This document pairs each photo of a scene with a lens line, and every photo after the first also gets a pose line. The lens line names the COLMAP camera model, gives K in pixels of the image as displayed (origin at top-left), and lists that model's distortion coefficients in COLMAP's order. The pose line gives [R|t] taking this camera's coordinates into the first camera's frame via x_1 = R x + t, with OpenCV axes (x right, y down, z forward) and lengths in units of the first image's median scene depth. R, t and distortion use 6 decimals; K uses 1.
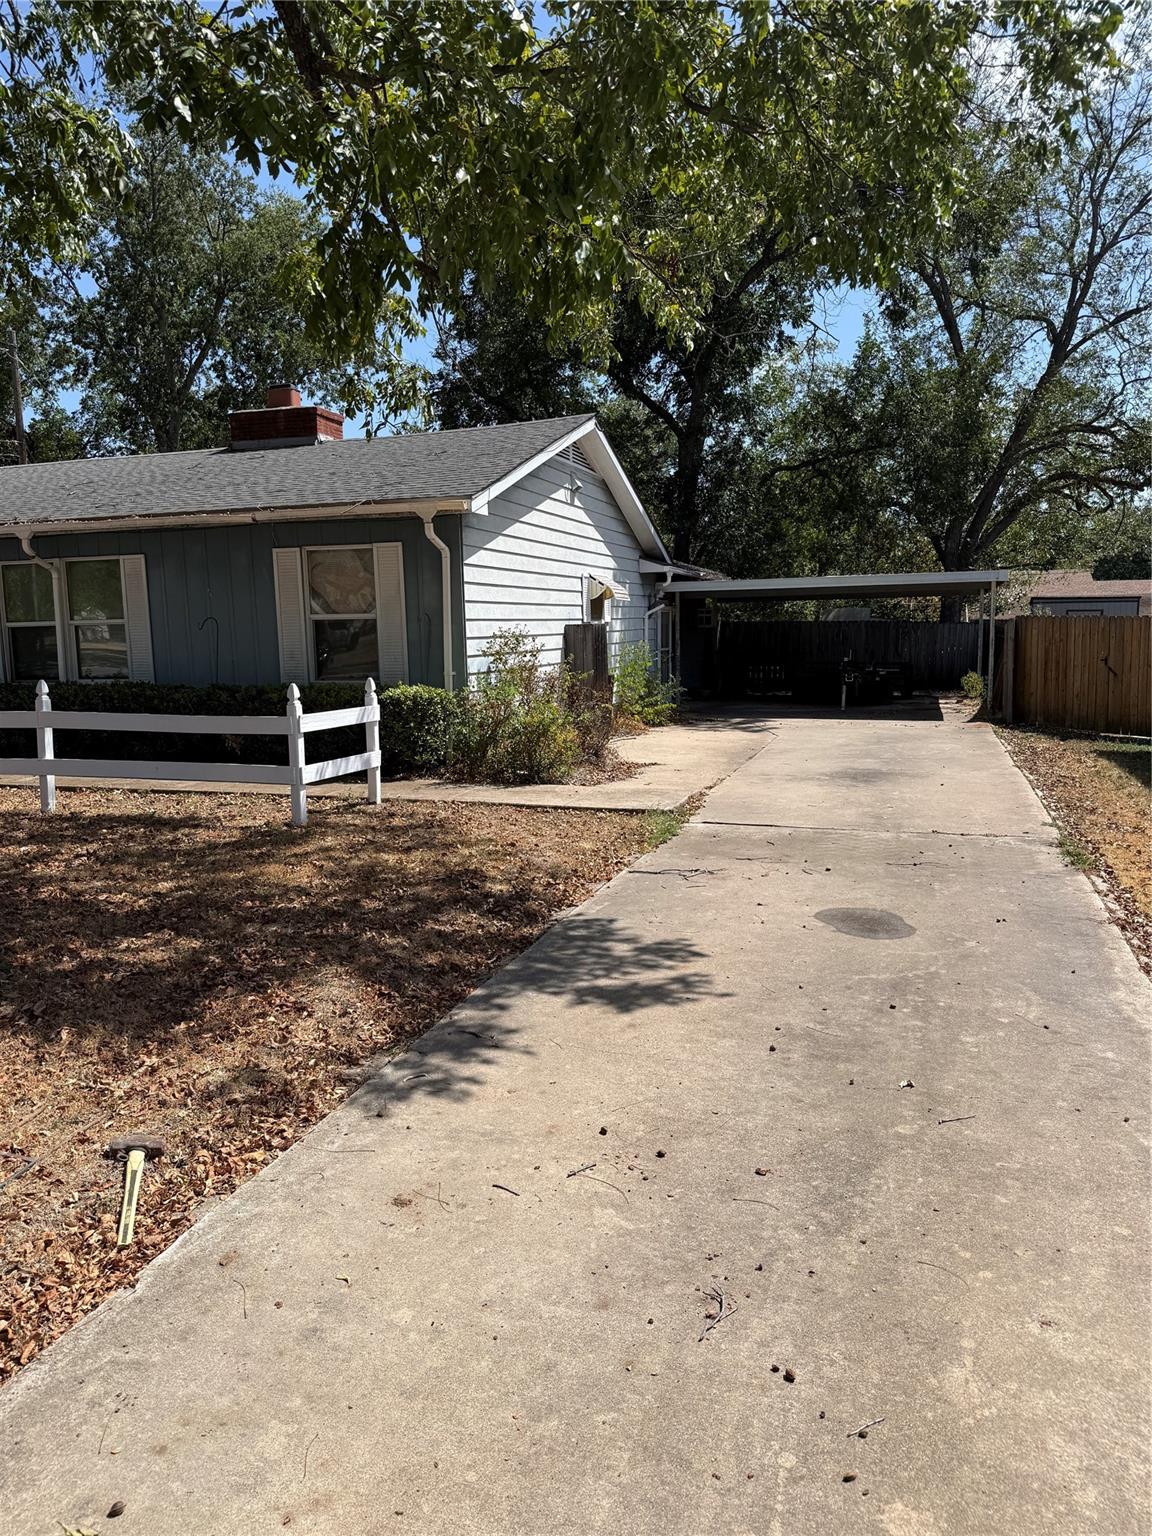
lens RADIAL K [[1071.4, 0, 582.3], [0, 1071.4, 778.4], [0, 0, 1]] dist [0.182250, -0.384062]
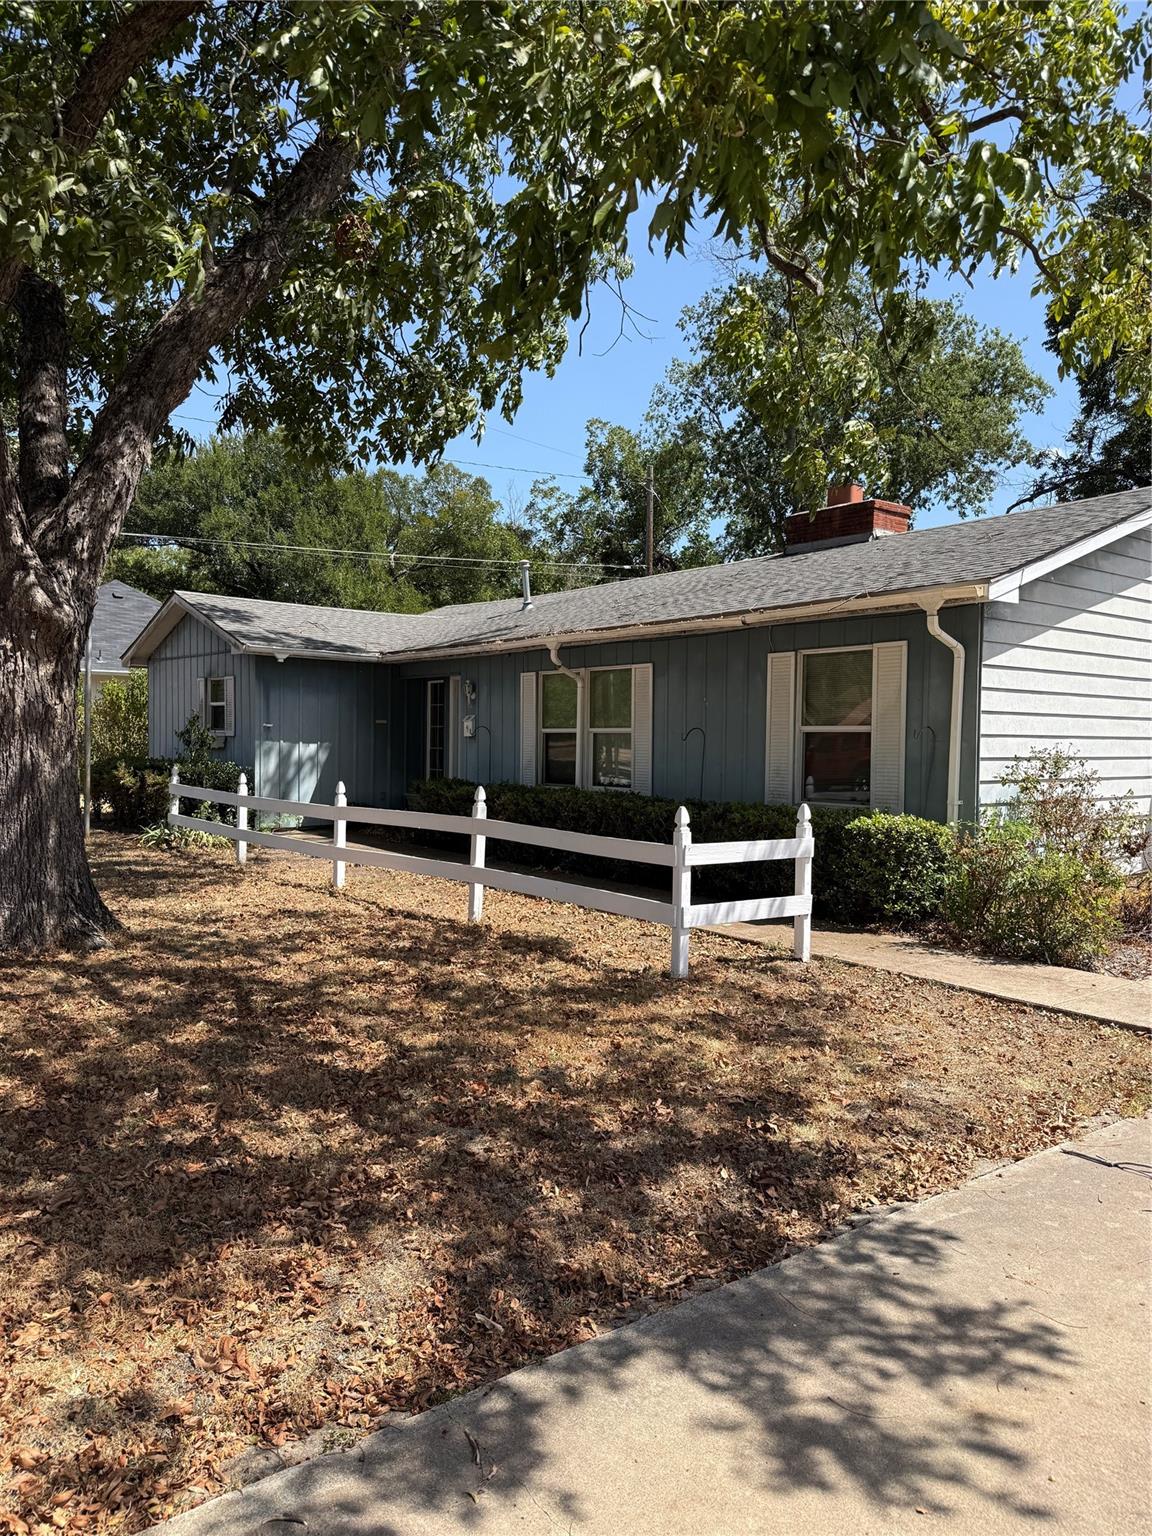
lens RADIAL K [[1071.4, 0, 582.3], [0, 1071.4, 778.4], [0, 0, 1]] dist [0.182250, -0.384062]
pose [[0.826624, 0.050245, -0.560507, 0.098164], [-0.107215, 0.991824, -0.069210, -0.031700], [0.552447, 0.117305, 0.825253, 0.199132]]
